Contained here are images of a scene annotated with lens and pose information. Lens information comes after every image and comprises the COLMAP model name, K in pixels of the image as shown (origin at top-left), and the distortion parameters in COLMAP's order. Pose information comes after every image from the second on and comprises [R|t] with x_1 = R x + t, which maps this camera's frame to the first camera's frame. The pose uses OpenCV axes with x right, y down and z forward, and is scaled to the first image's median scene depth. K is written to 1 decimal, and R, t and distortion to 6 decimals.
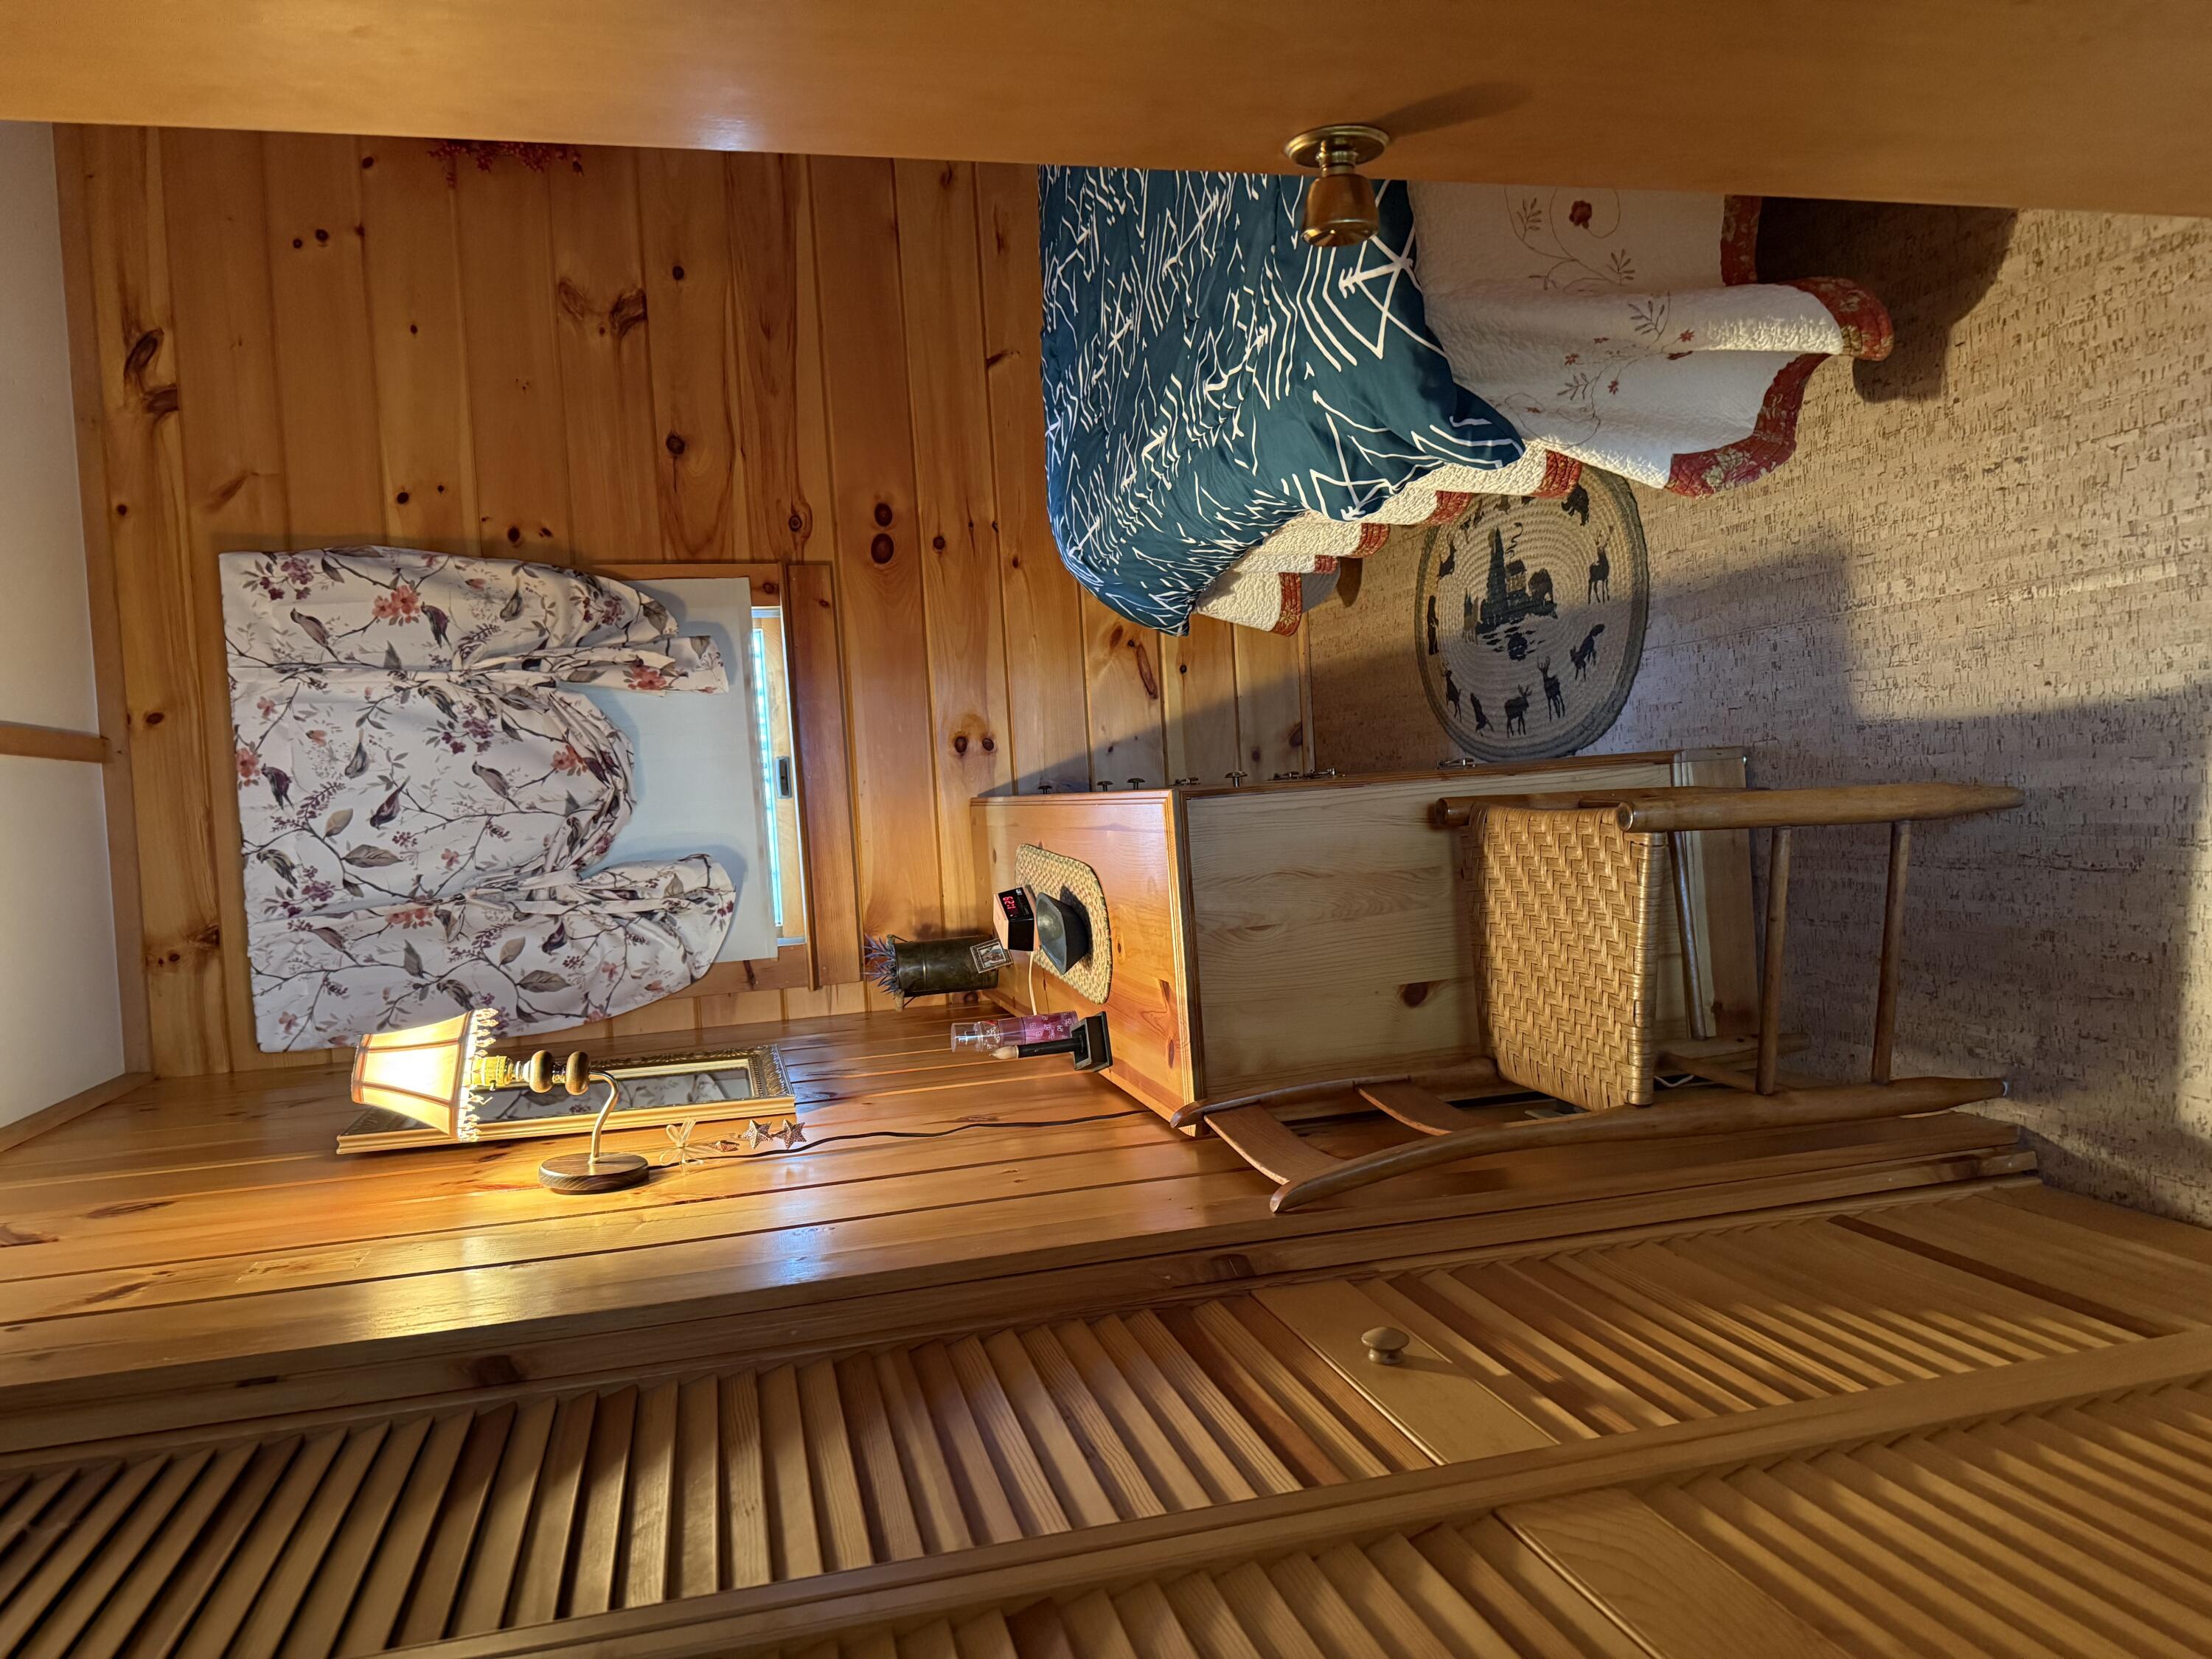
lens RADIAL K [[1580.8, 0, 1110.1], [0, 1580.8, 829.7], [0, 0, 1]] dist [0.035934, -0.039165]
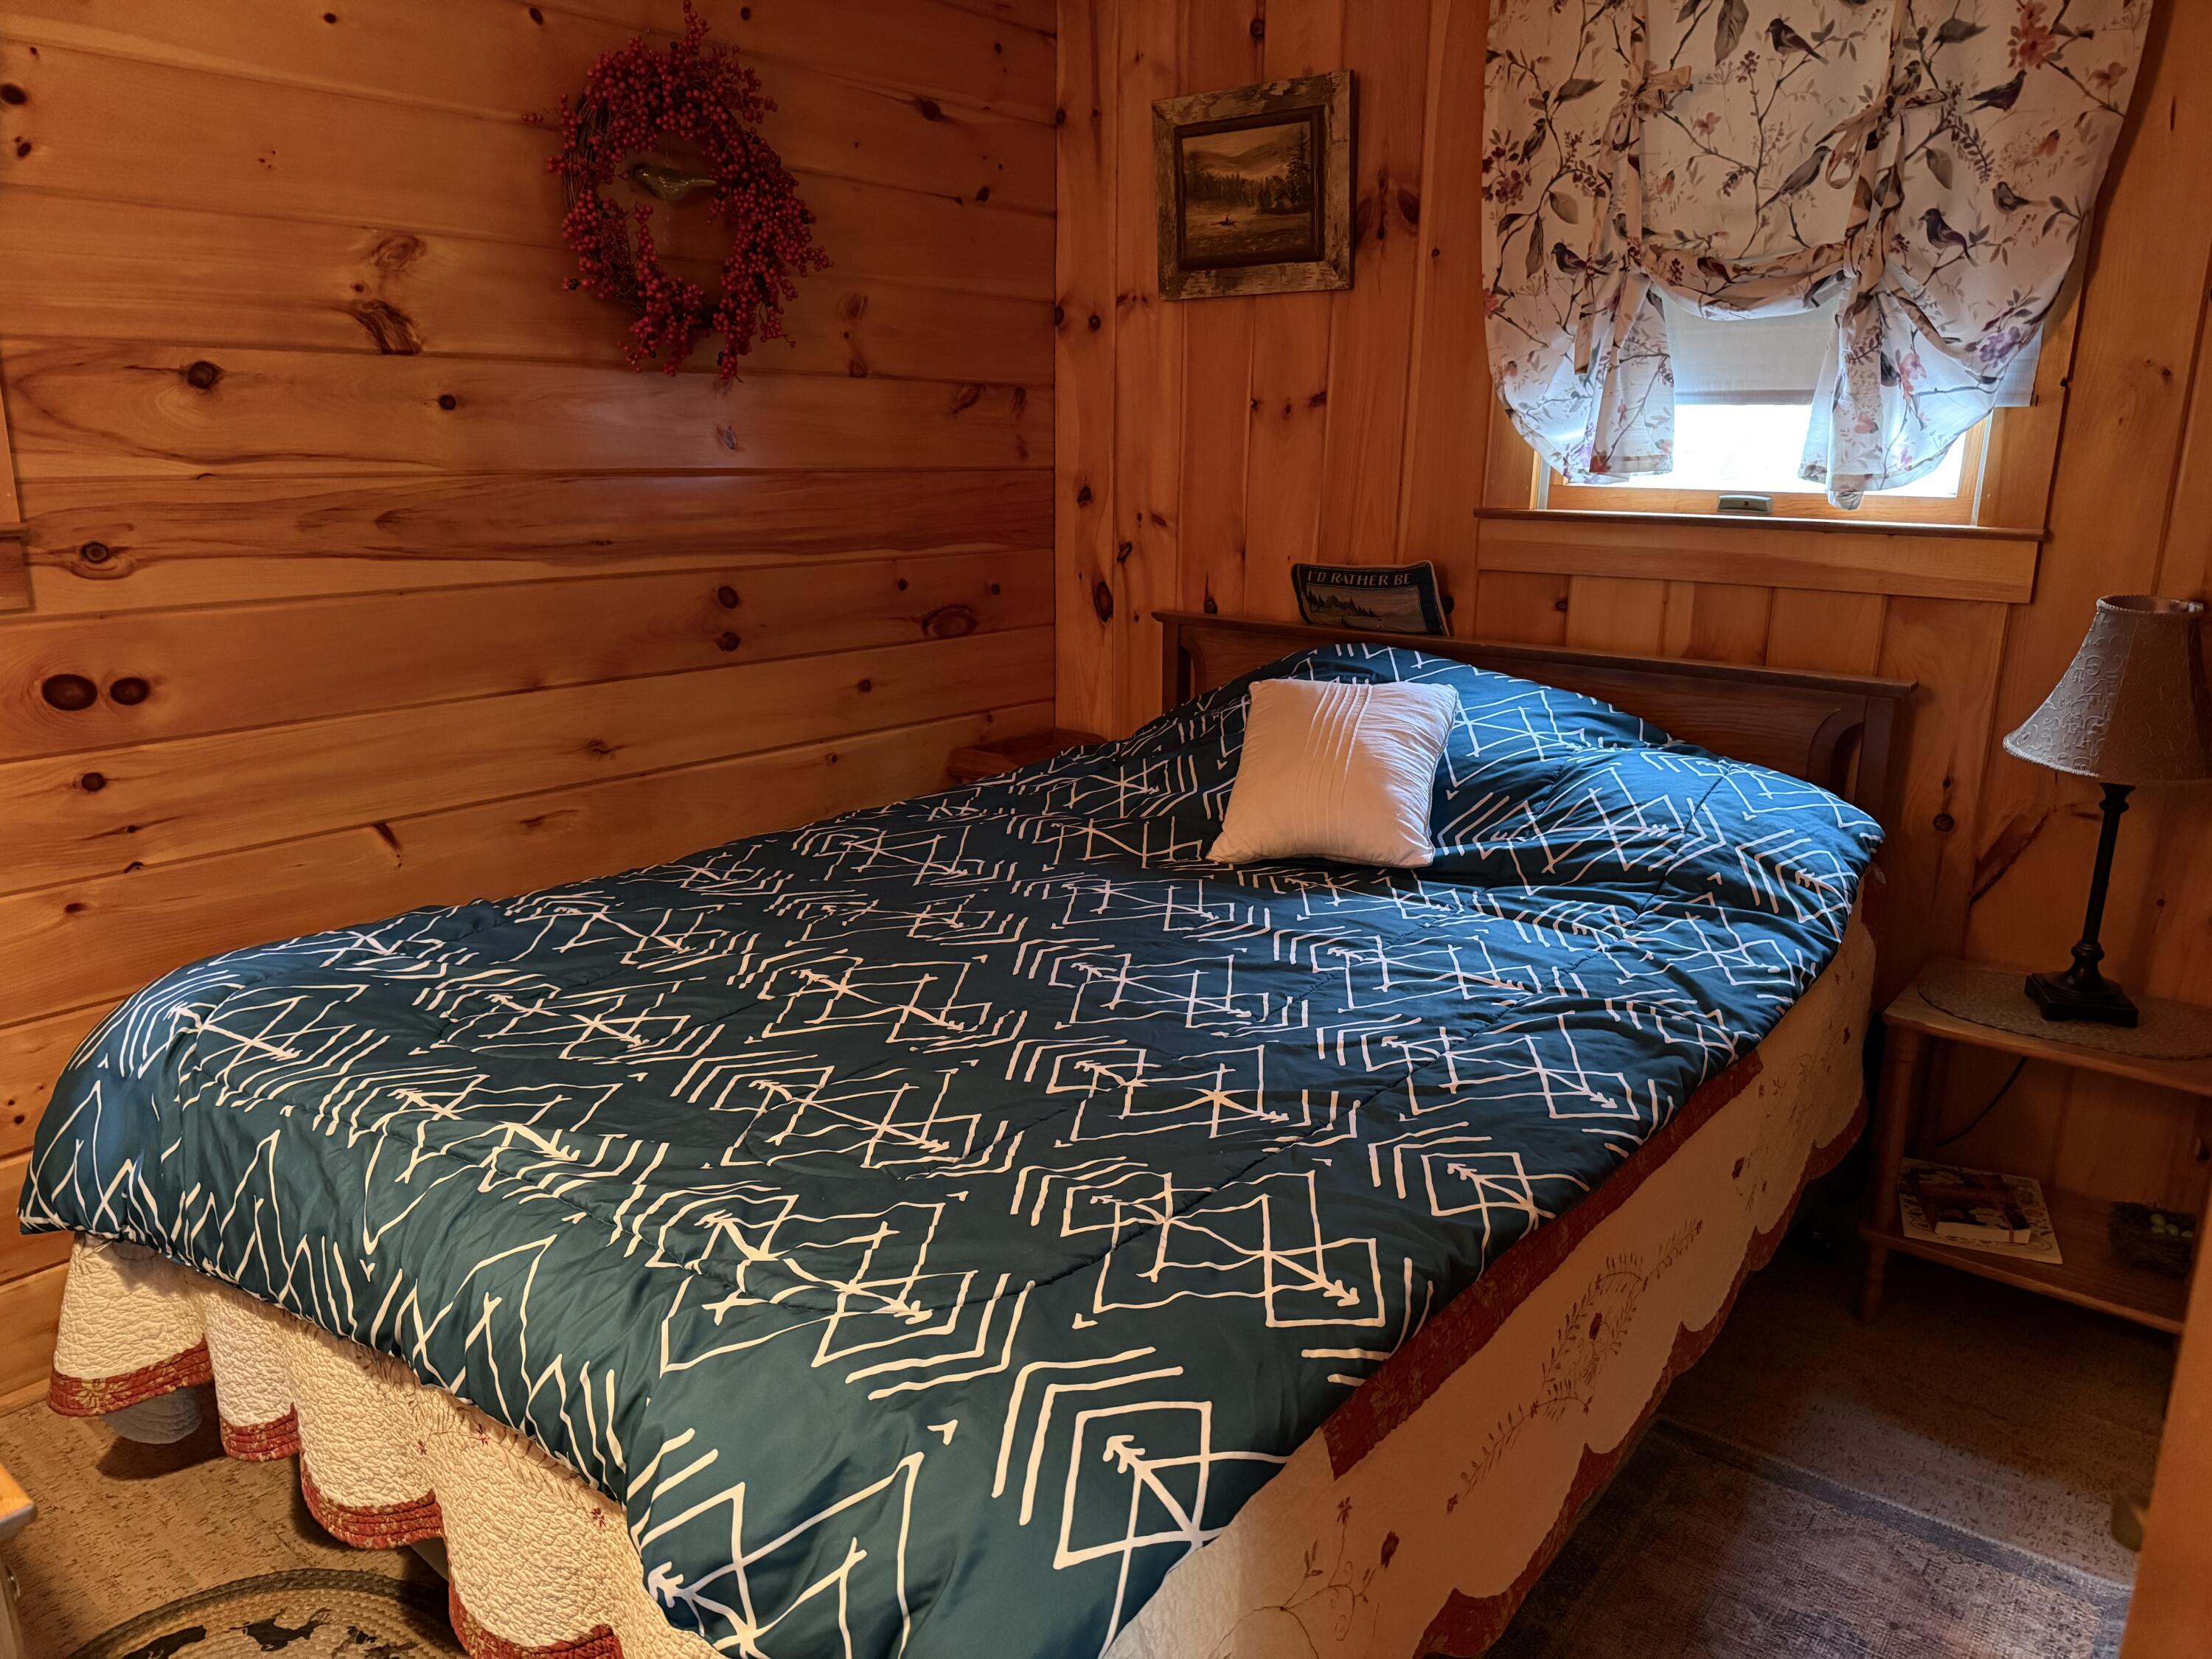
lens RADIAL K [[1580.8, 0, 1166.7], [0, 1580.8, 834.1], [0, 0, 1]] dist [0.035934, -0.039165]
pose [[0.142438, 0.988784, 0.044909, -0.063778], [-0.617440, 0.124223, -0.776747, 0.053676], [-0.773614, 0.082910, 0.628209, 0.320973]]
